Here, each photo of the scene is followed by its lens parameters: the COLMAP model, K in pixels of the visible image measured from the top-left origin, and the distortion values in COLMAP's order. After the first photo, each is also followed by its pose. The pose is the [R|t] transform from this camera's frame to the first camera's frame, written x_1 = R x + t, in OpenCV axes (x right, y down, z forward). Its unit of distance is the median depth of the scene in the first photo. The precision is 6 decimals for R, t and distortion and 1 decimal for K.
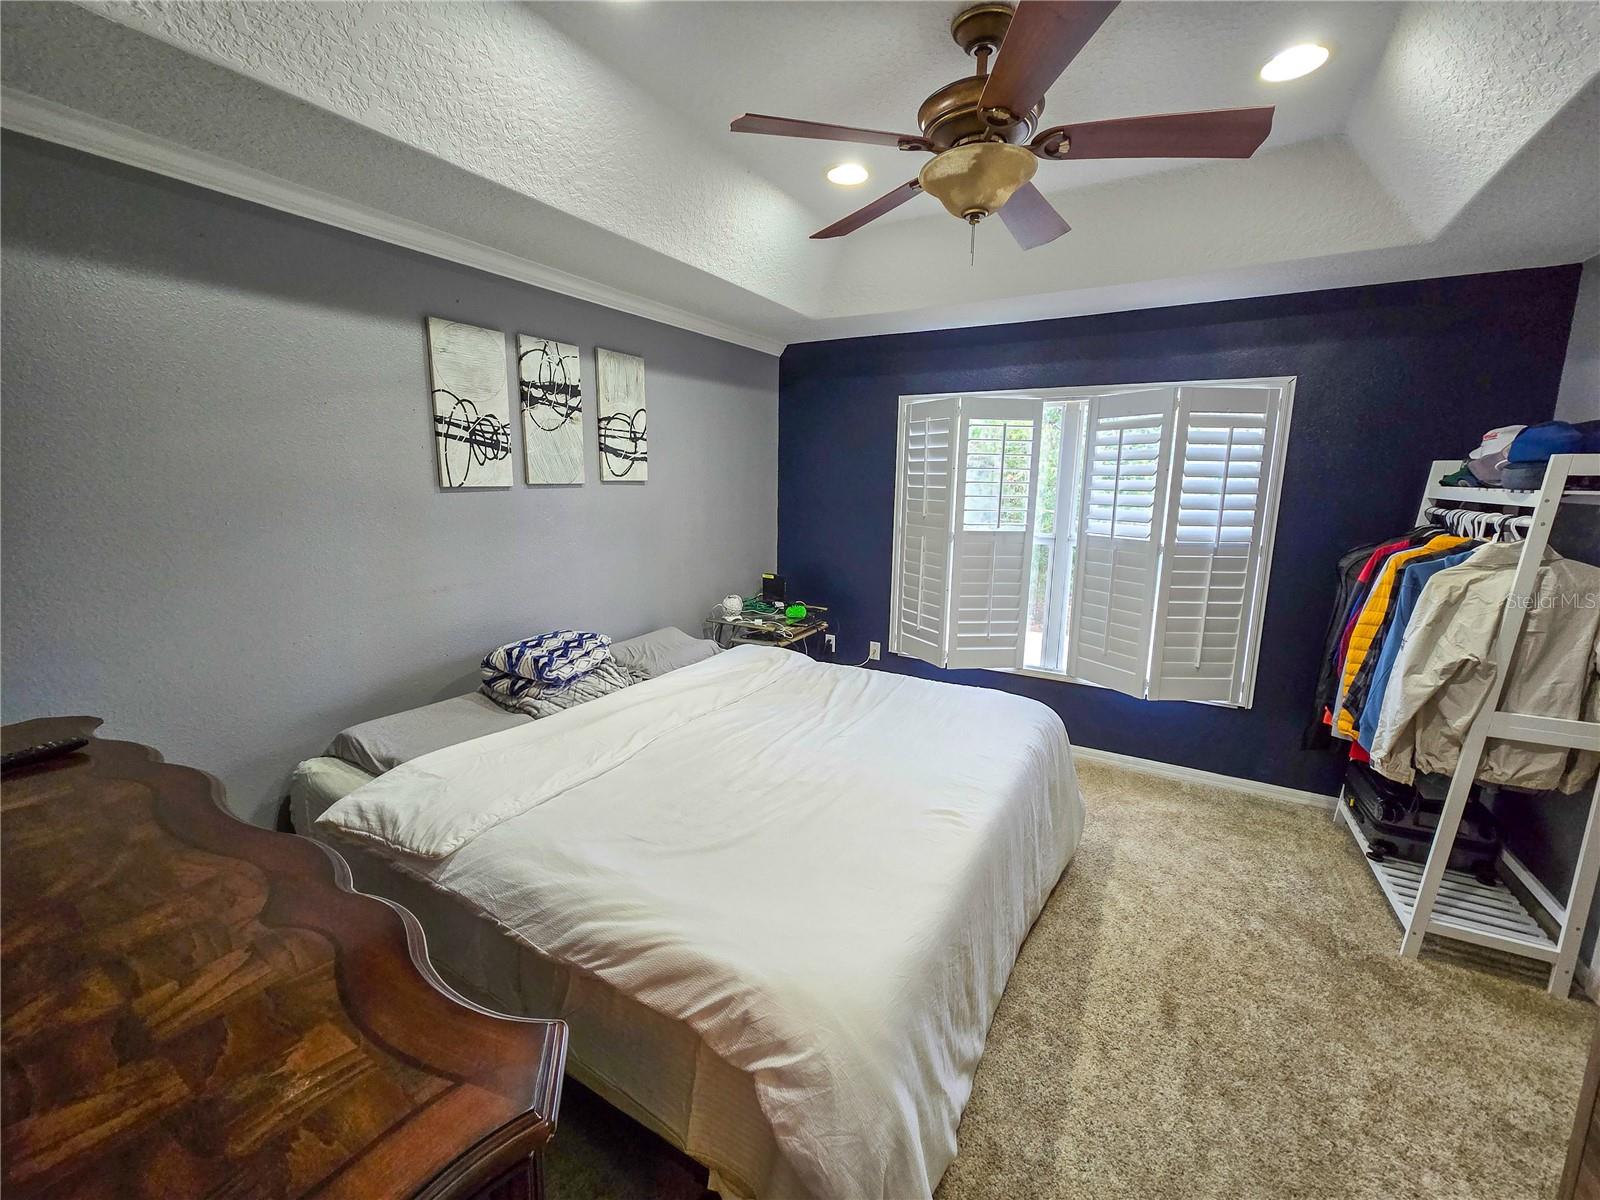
lens RADIAL K [[657.2, 0, 798.3], [0, 657.2, 599.1], [0, 0, 1]] dist [0.003319, -0.000941]
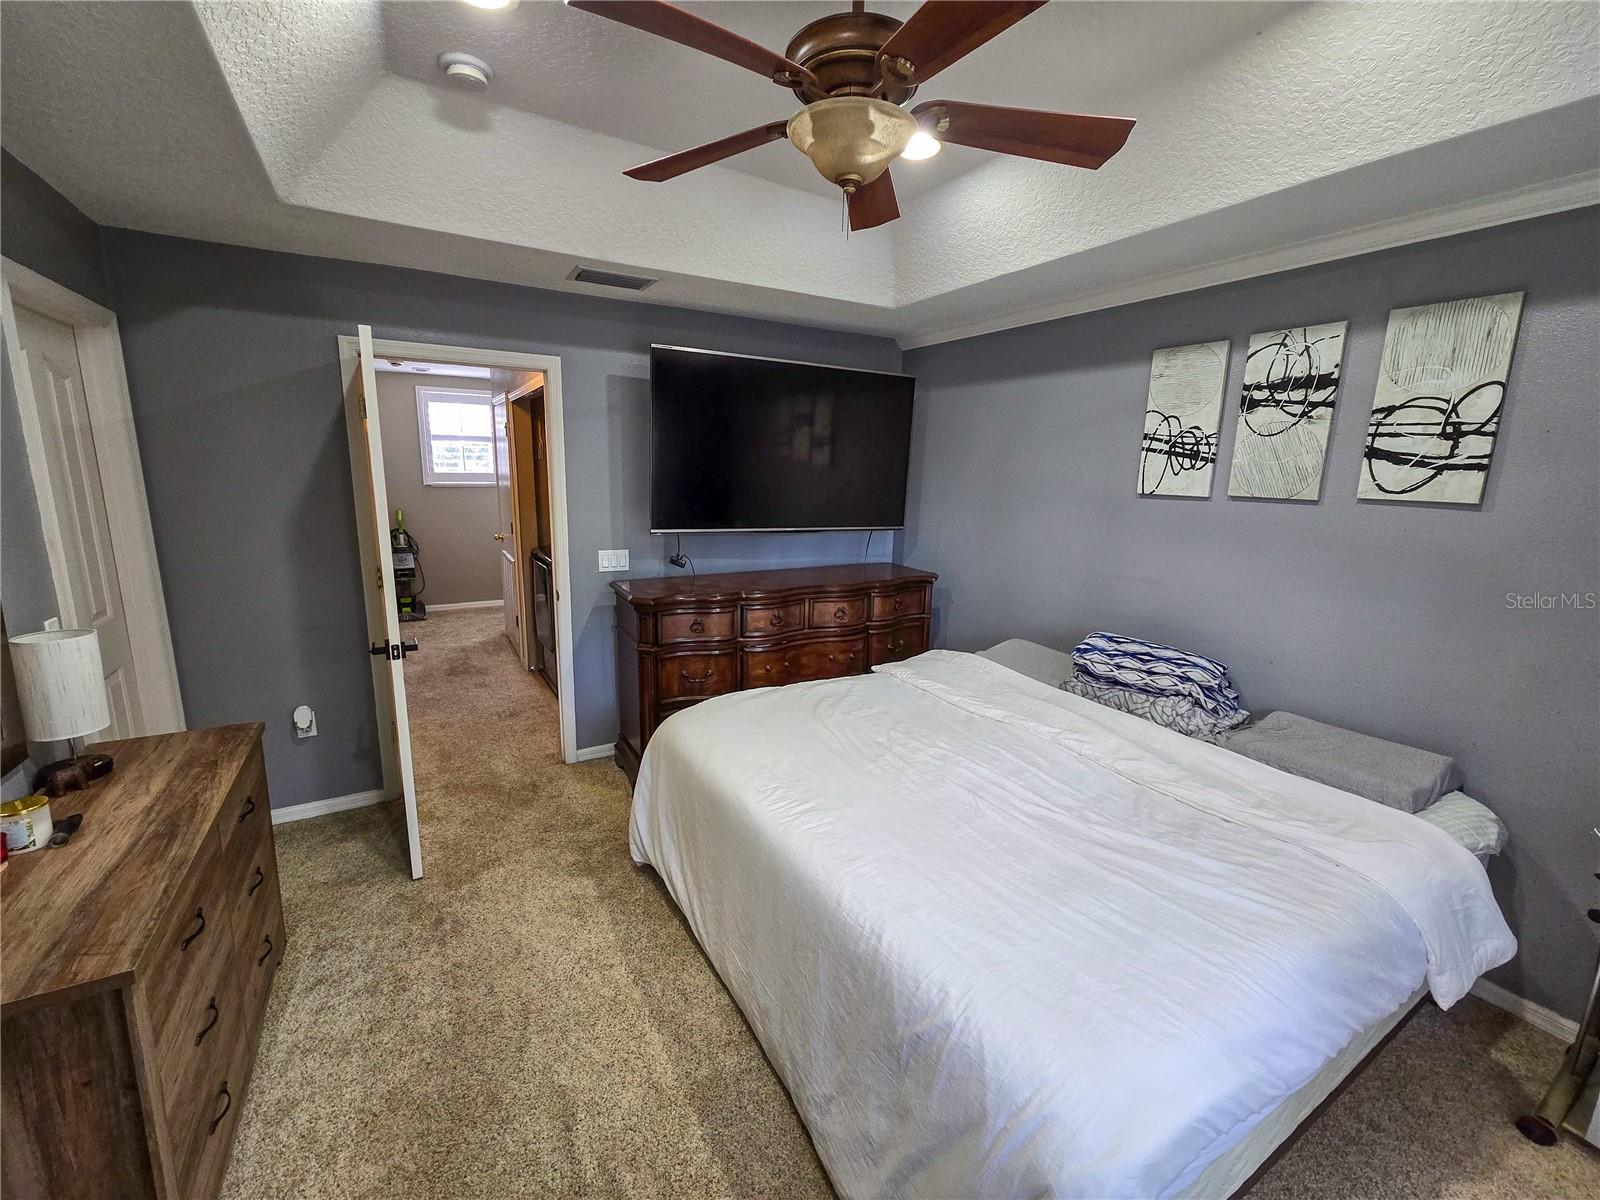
lens RADIAL K [[657.2, 0, 795.9], [0, 657.2, 593.5], [0, 0, 1]] dist [0.003319, -0.000941]
pose [[-0.502090, 0.147849, -0.852083, 0.730657], [-0.185878, 0.943801, 0.273292, -0.190010], [0.844603, 0.295601, -0.446392, 0.964260]]
